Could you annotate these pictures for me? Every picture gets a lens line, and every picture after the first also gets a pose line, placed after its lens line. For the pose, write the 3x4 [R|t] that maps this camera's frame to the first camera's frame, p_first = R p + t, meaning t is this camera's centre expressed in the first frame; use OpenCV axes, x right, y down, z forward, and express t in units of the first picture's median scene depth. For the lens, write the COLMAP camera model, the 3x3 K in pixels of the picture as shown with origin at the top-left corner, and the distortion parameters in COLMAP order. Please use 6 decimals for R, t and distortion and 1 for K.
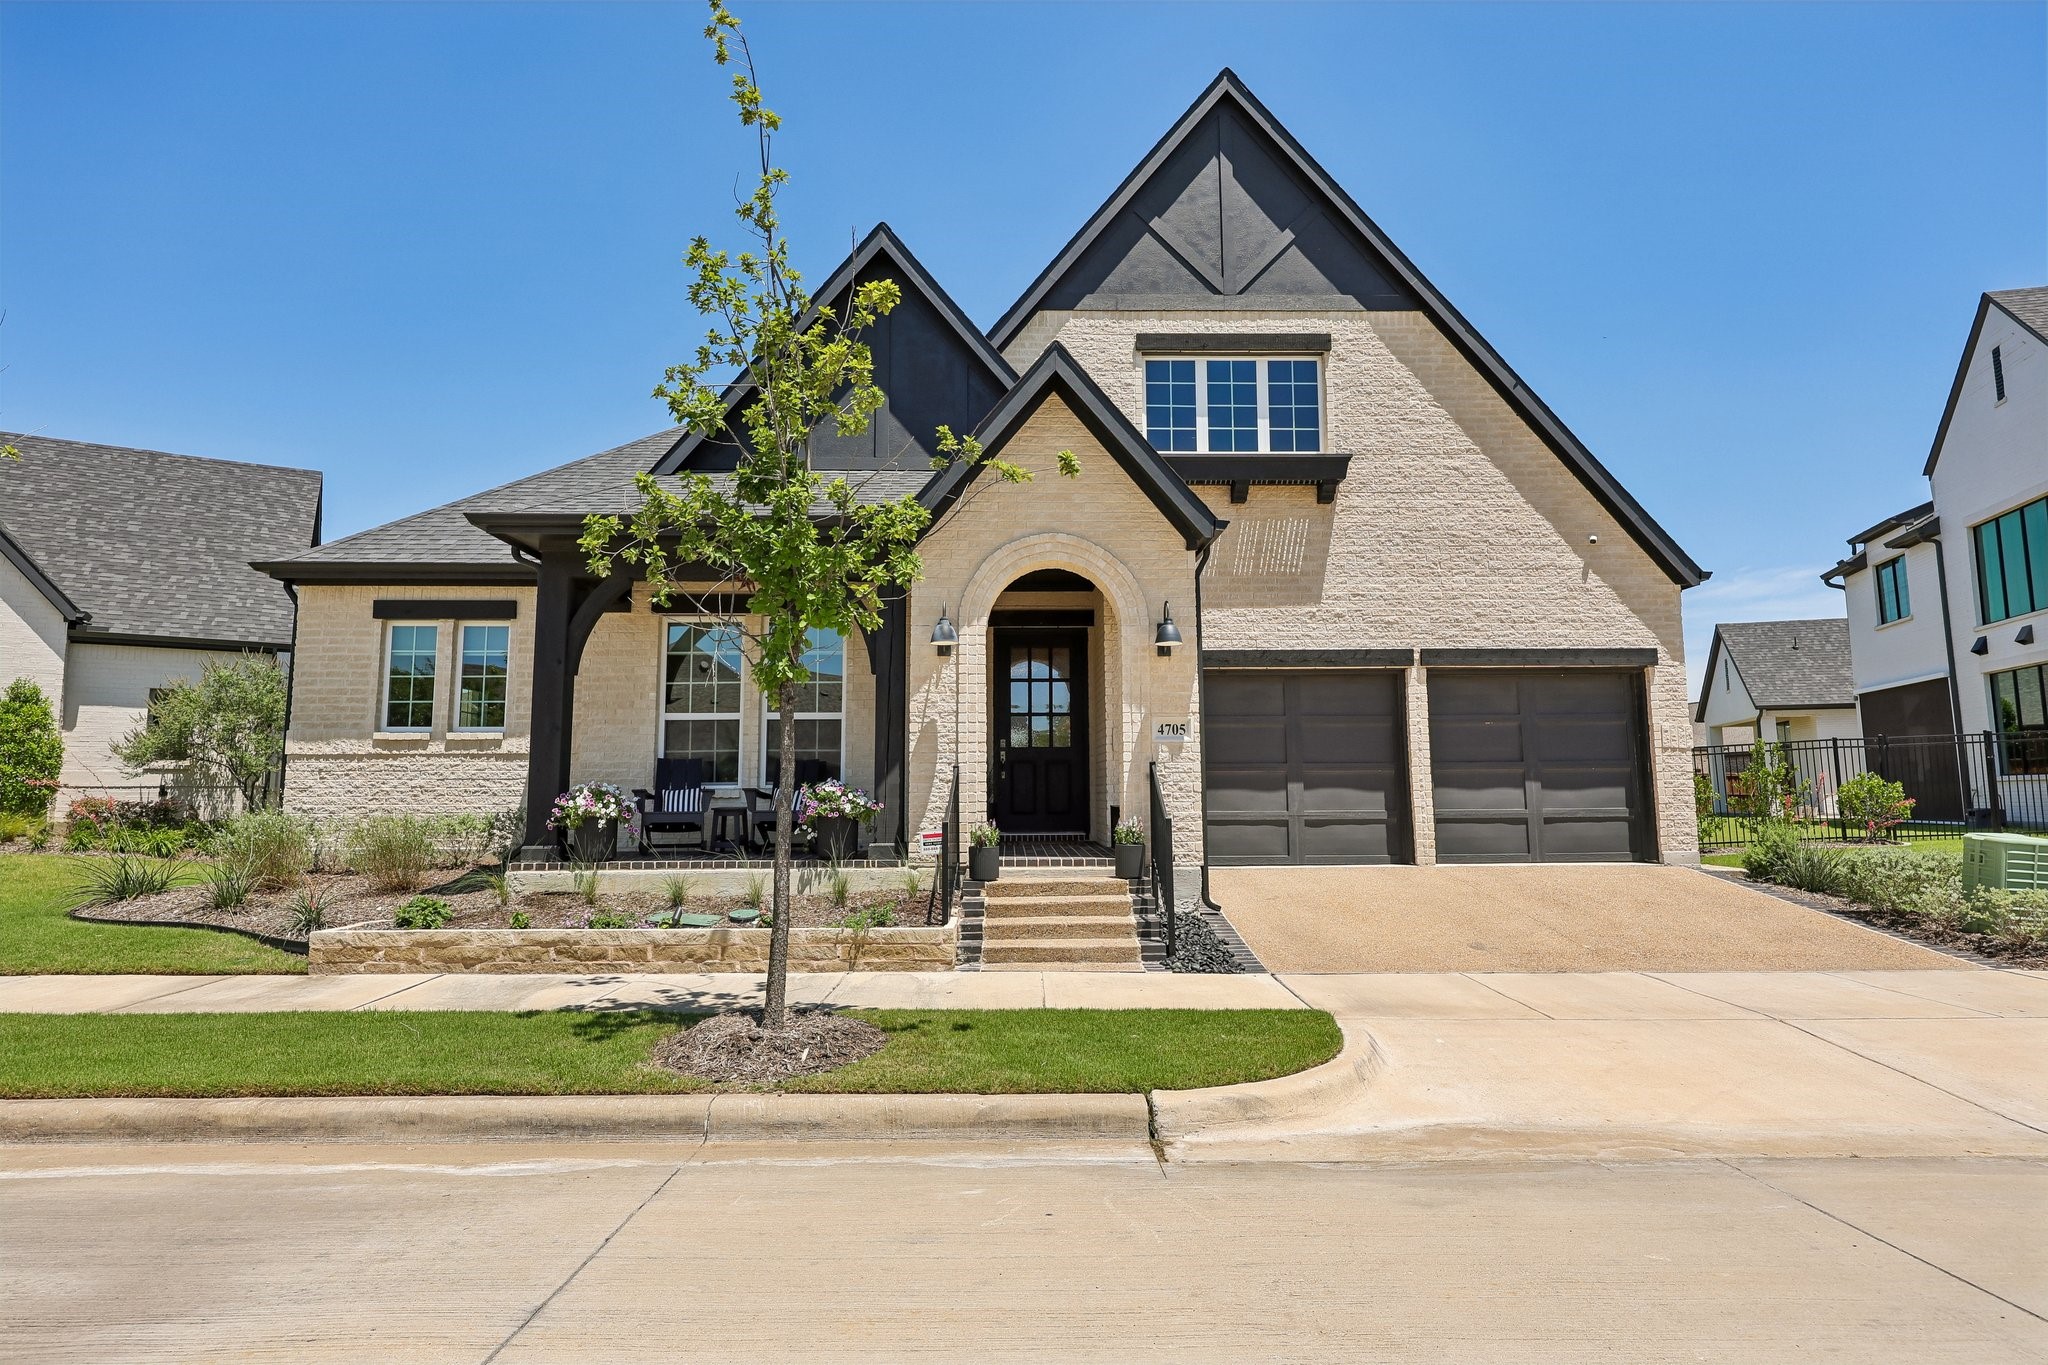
lens RADIAL K [[1101.1, 0, 1022.6], [0, 1101.1, 666.4], [0, 0, 1]] dist [0.006020, -0.000046]
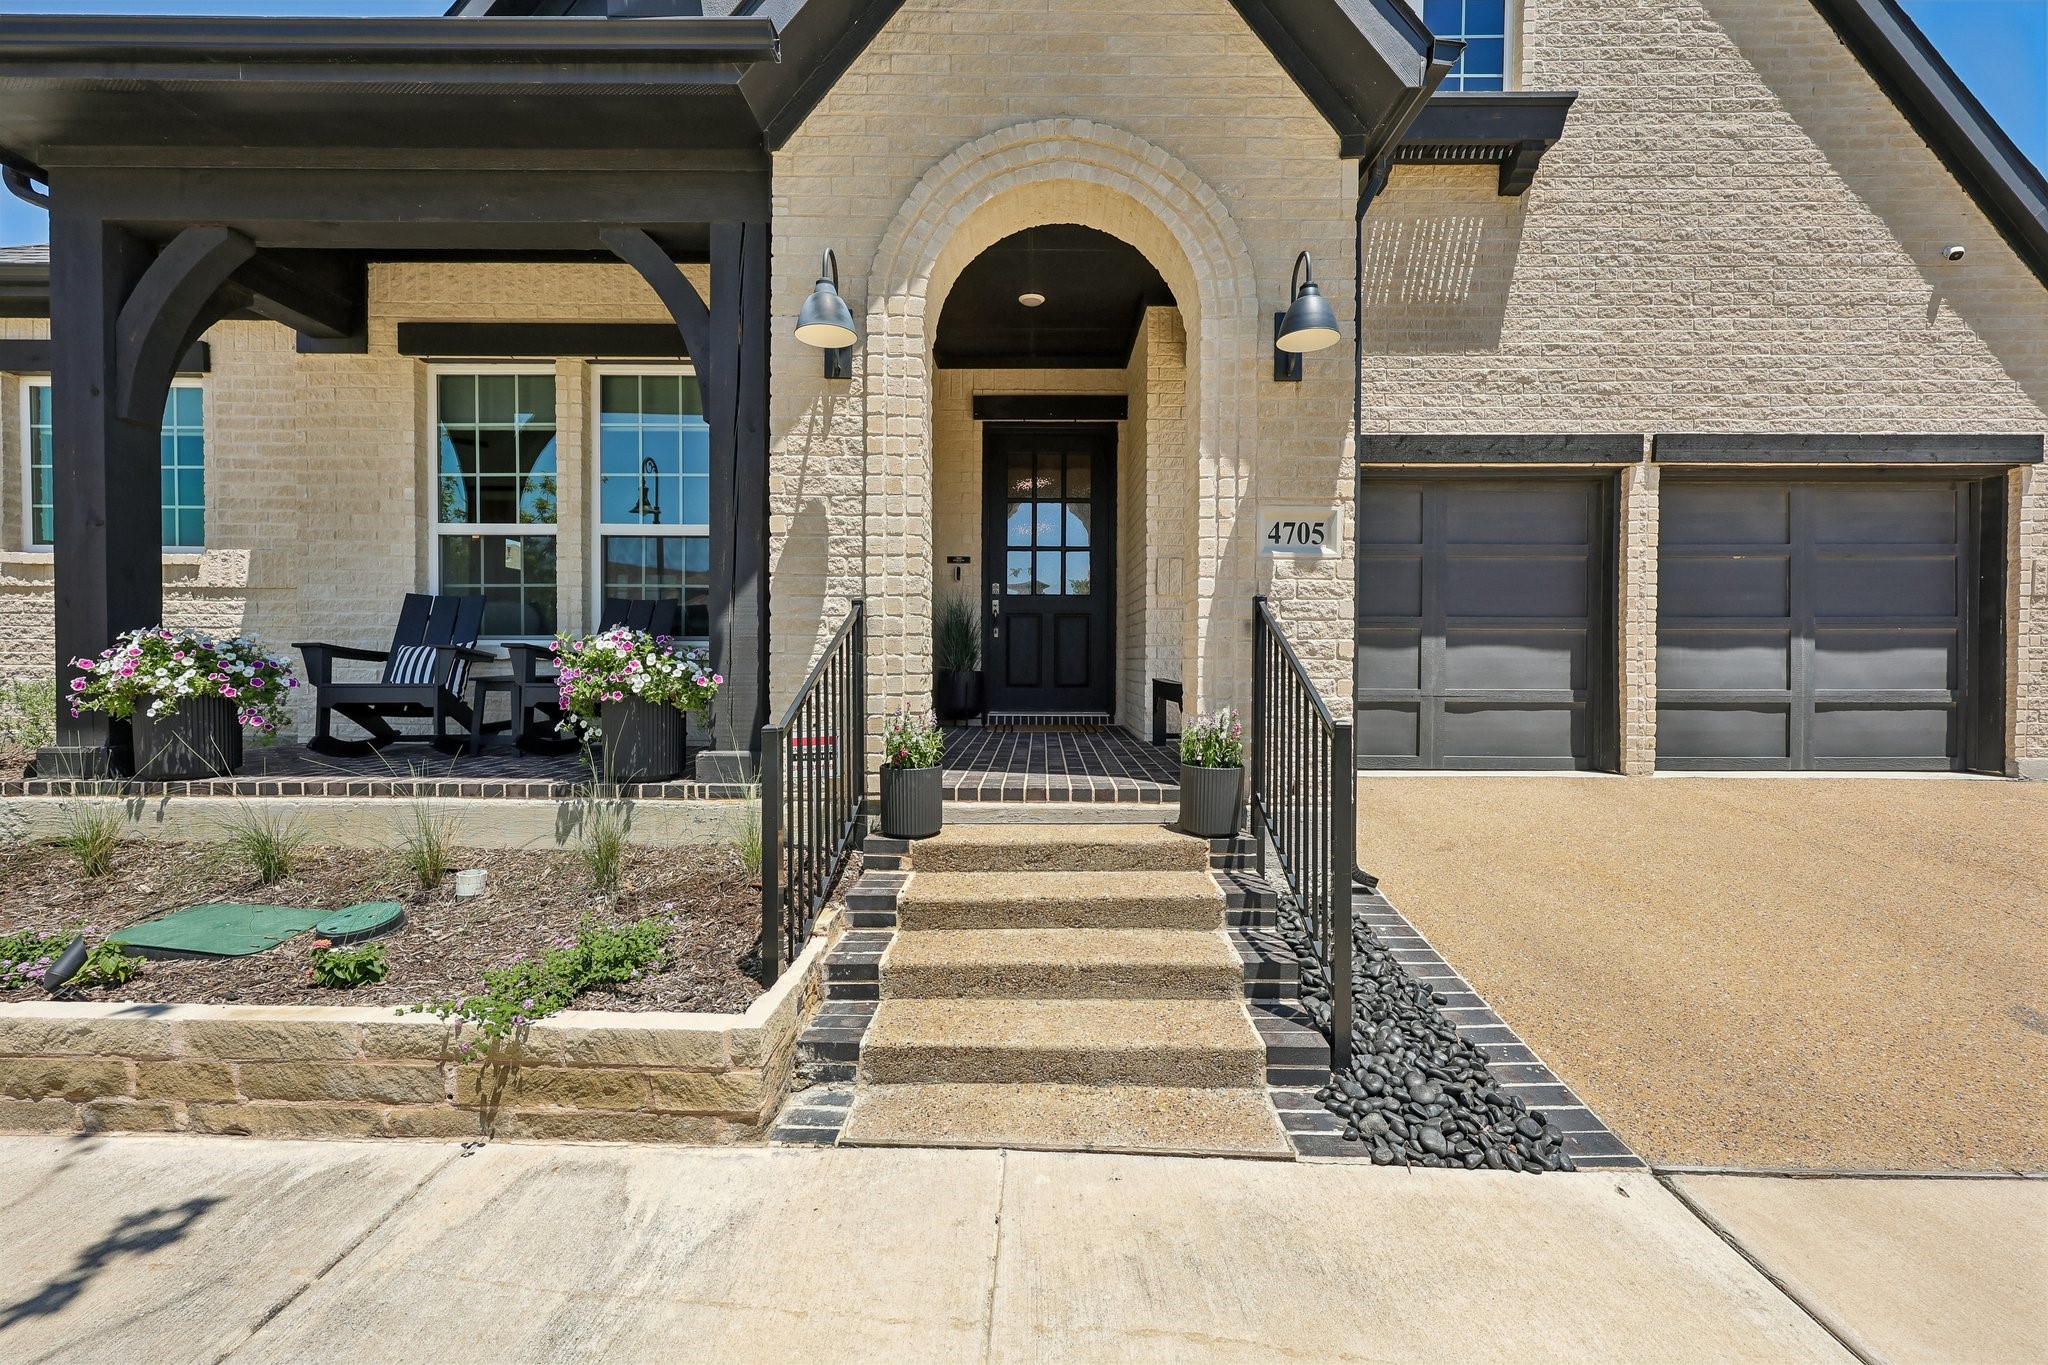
lens RADIAL K [[817.5, 0, 1029.0], [0, 817.5, 671.1], [0, 0, 1]] dist [-0.002318, -0.001011]
pose [[0.999569, 0.010889, -0.027262, 0.021916], [-0.007237, 0.991404, 0.130637, 0.062003], [0.028450, -0.130383, 0.991055, 0.538197]]
